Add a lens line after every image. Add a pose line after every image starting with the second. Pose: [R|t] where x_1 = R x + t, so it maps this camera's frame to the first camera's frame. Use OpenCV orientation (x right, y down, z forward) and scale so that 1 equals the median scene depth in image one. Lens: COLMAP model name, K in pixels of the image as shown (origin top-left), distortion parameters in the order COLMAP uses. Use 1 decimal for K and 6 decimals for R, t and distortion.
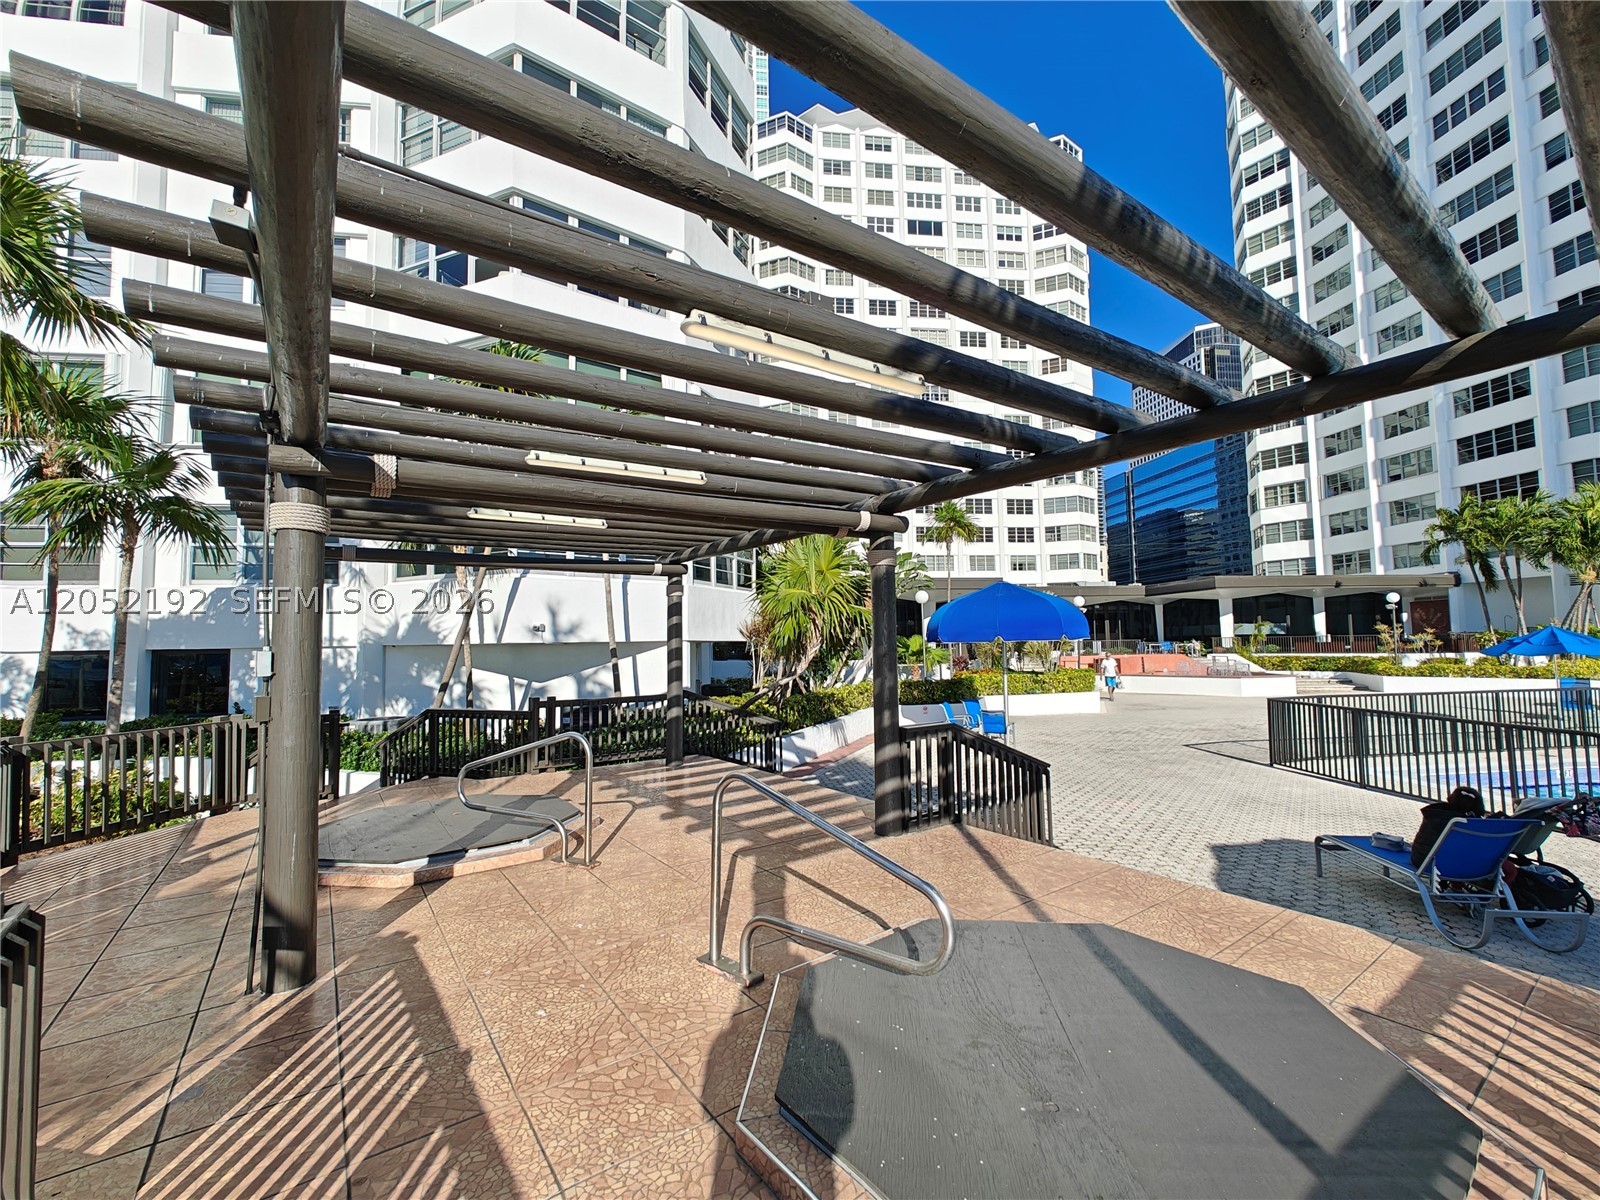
lens RADIAL K [[670.3, 0, 830.6], [0, 670.3, 605.5], [0, 0, 1]] dist [-0.013948, 0.008994]
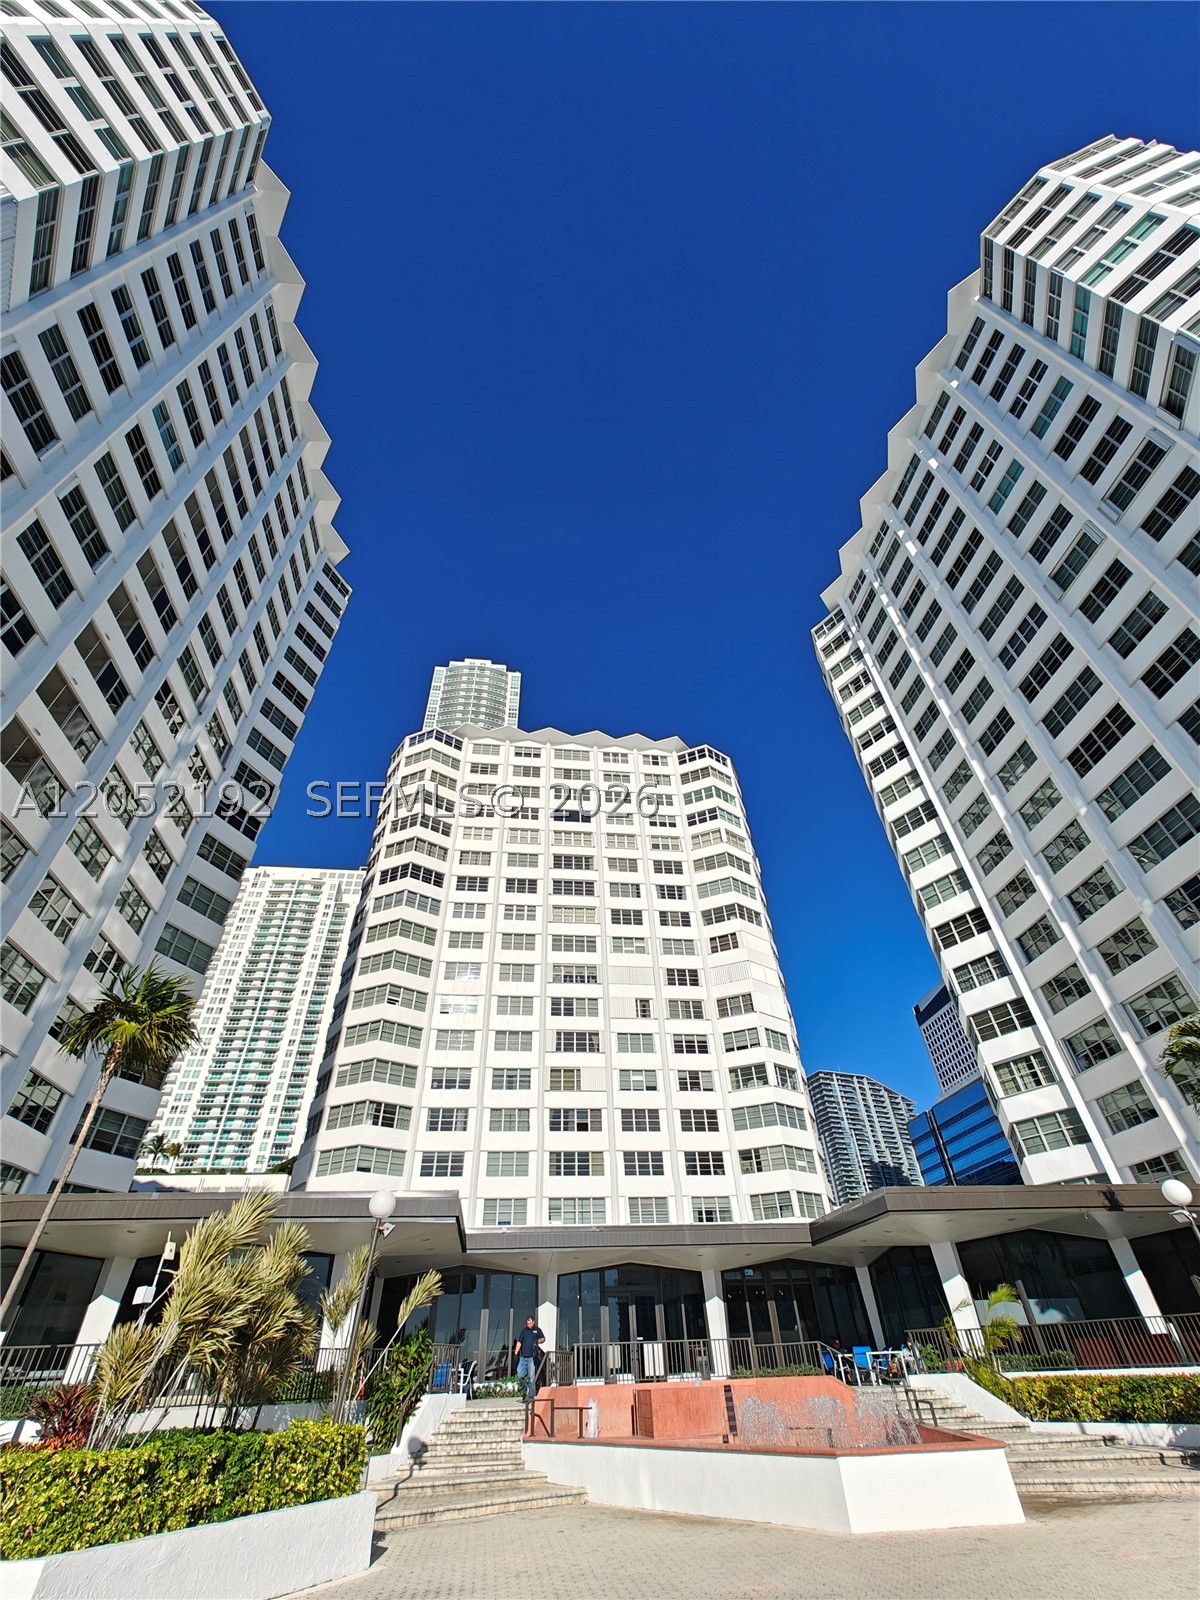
lens RADIAL K [[670.3, 0, 600.0], [0, 670.3, 800.0], [0, 0, 1]] dist [-0.013948, 0.008994]
pose [[0.999433, -0.029684, -0.015909, 0.253860], [0.013880, 0.793447, -0.608481, 0.024339], [0.030685, 0.607915, 0.793409, 0.255911]]
